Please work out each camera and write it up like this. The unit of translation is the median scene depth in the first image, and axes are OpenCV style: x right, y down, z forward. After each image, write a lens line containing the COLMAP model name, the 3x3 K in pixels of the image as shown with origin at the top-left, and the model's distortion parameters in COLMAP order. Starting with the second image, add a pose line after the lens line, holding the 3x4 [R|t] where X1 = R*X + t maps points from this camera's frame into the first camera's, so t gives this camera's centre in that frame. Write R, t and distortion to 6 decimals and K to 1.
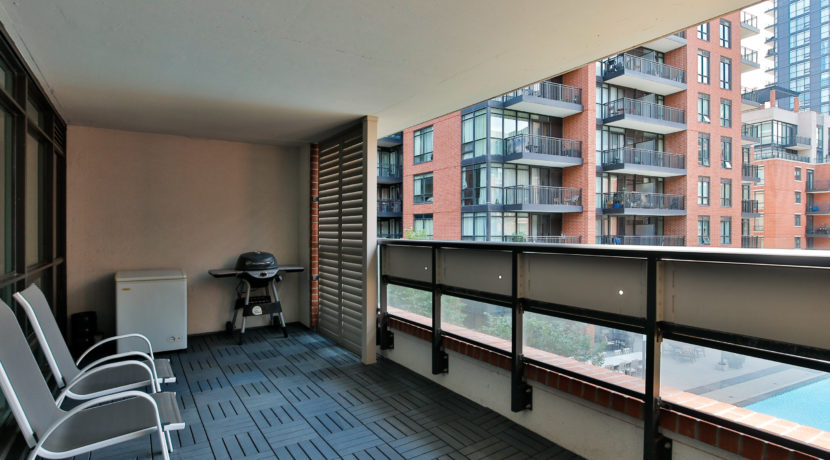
lens RADIAL K [[496.1, 0, 417.2], [0, 496.1, 227.9], [0, 0, 1]] dist [-0.030454, -0.000563]
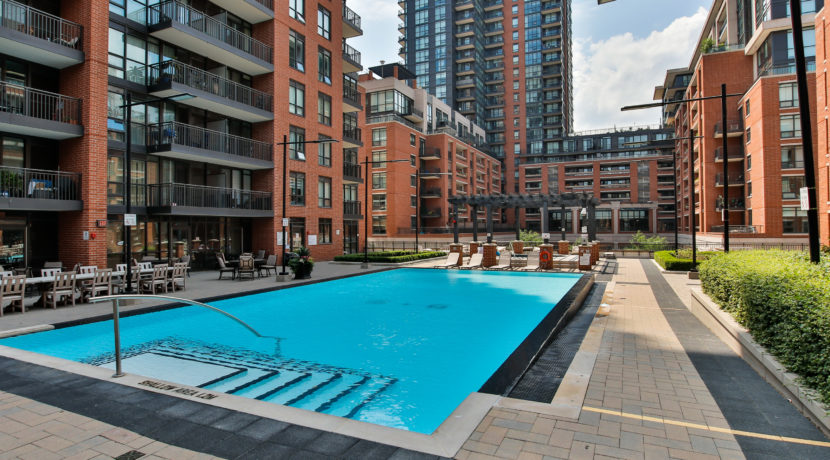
lens RADIAL K [[435.0, 0, 415.0], [0, 435.0, 228.5], [0, 0, 1]] dist [-0.023740, 0.001559]
pose [[0.822350, 0.001954, 0.568979, 0.200000], [0.003251, 0.999962, -0.008132, 0.105339], [-0.568973, 0.008537, 0.822312, 0.152717]]
